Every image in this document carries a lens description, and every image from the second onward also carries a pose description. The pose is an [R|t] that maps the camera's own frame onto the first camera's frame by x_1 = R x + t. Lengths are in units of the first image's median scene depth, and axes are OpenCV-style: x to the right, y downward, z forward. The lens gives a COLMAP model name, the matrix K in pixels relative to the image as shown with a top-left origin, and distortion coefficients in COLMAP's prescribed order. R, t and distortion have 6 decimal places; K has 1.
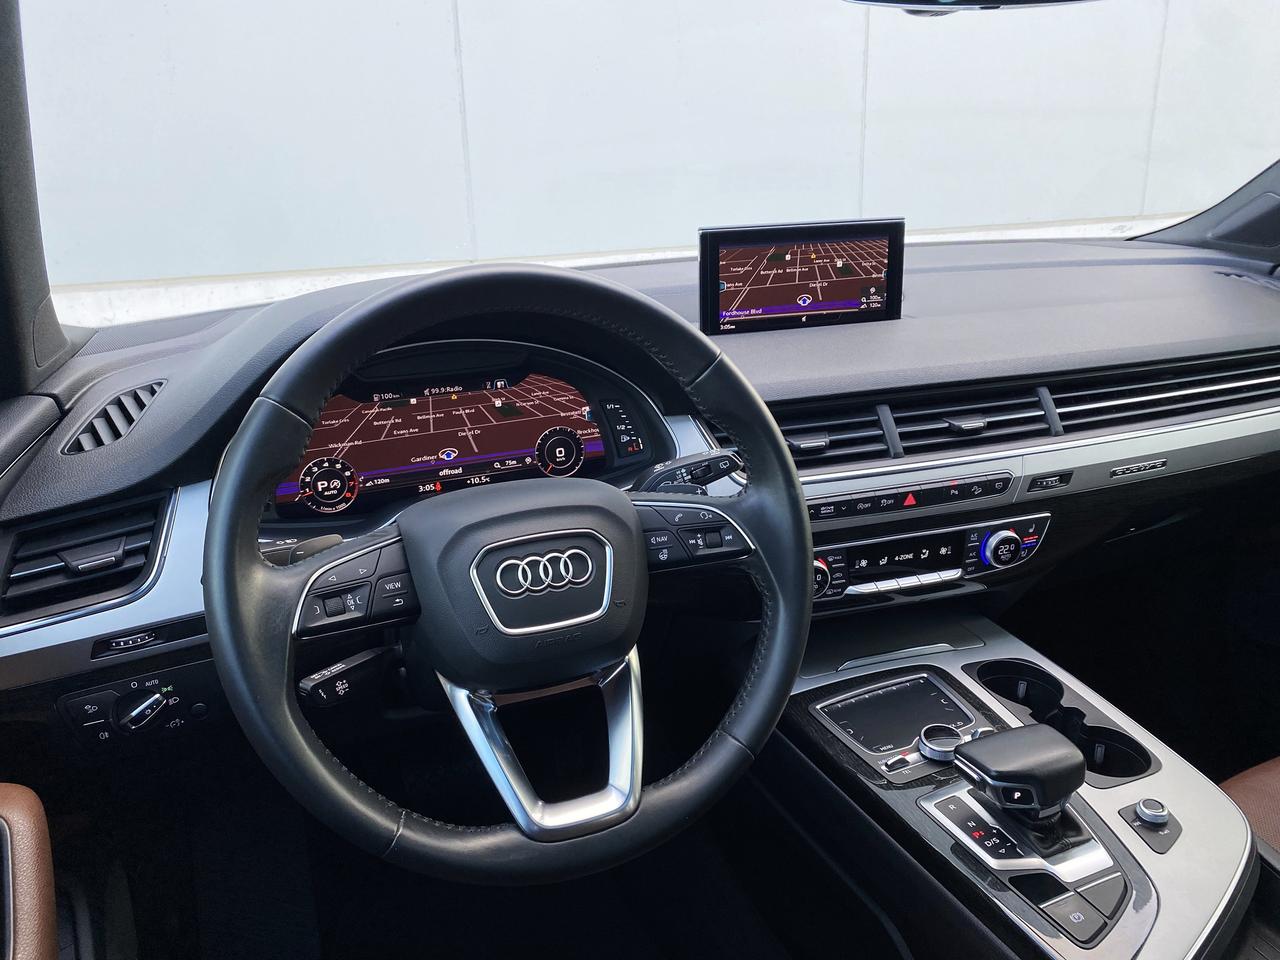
lens RADIAL K [[960.7, 0, 640.0], [0, 960.7, 480.0], [0, 0, 1]] dist [0.003110, 0.000245]
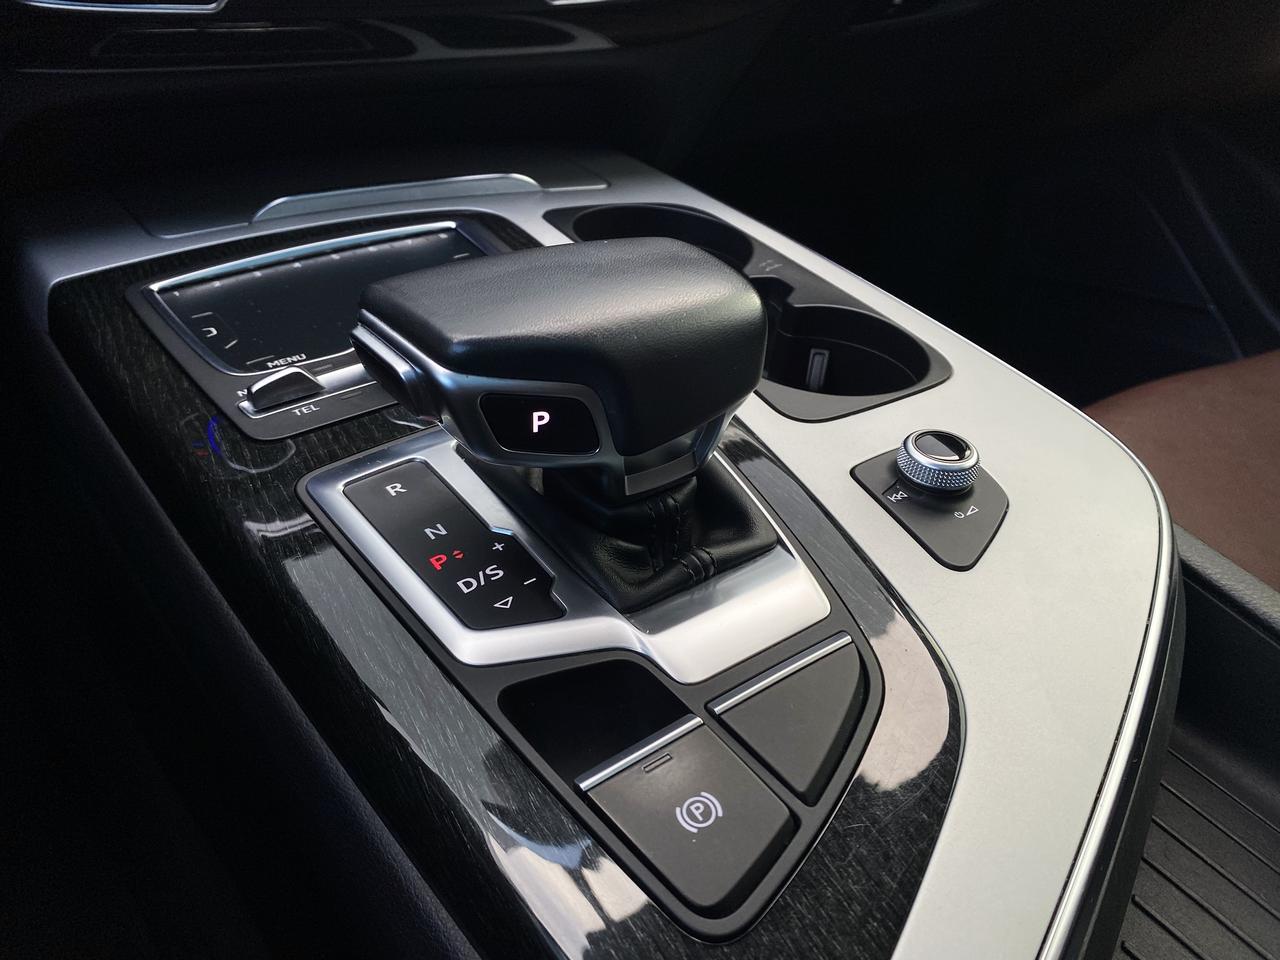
lens RADIAL K [[960.7, 0, 640.0], [0, 960.7, 480.0], [0, 0, 1]] dist [0.003110, 0.000245]
pose [[0.969724, -0.058895, 0.236997, 0.282421], [0.000009, 0.970491, 0.241136, 0.220860], [-0.244205, -0.233833, 0.941109, 0.573035]]
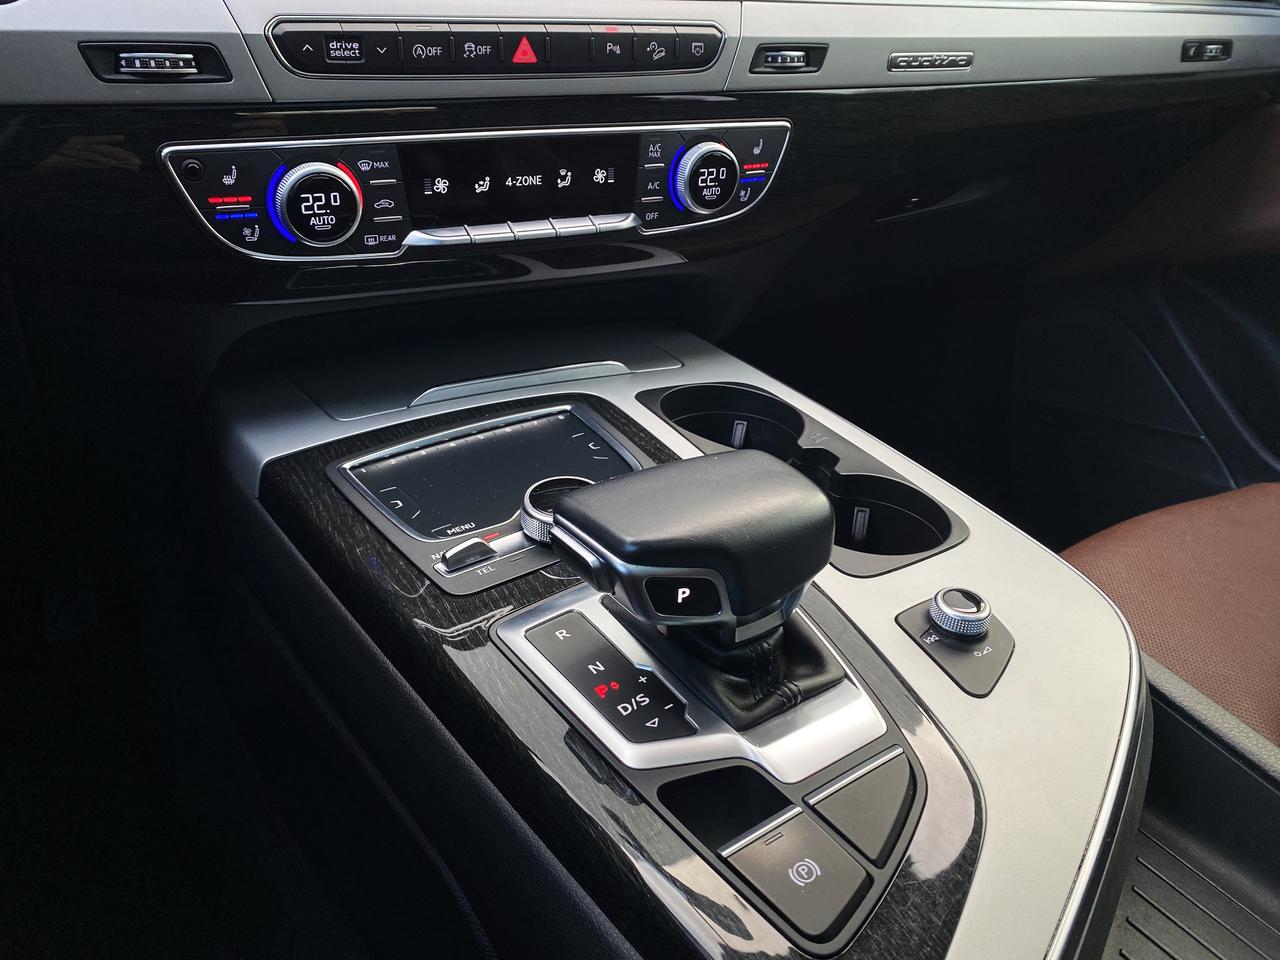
lens RADIAL K [[960.8, 0, 649.5], [0, 960.8, 460.8], [0, 0, 1]] dist [-0.002771, -0.002207]
pose [[0.972950, -0.031544, 0.228853, 0.226814], [0.002687, 0.992112, 0.125324, 0.173307], [-0.231001, -0.121319, 0.965360, 0.482657]]
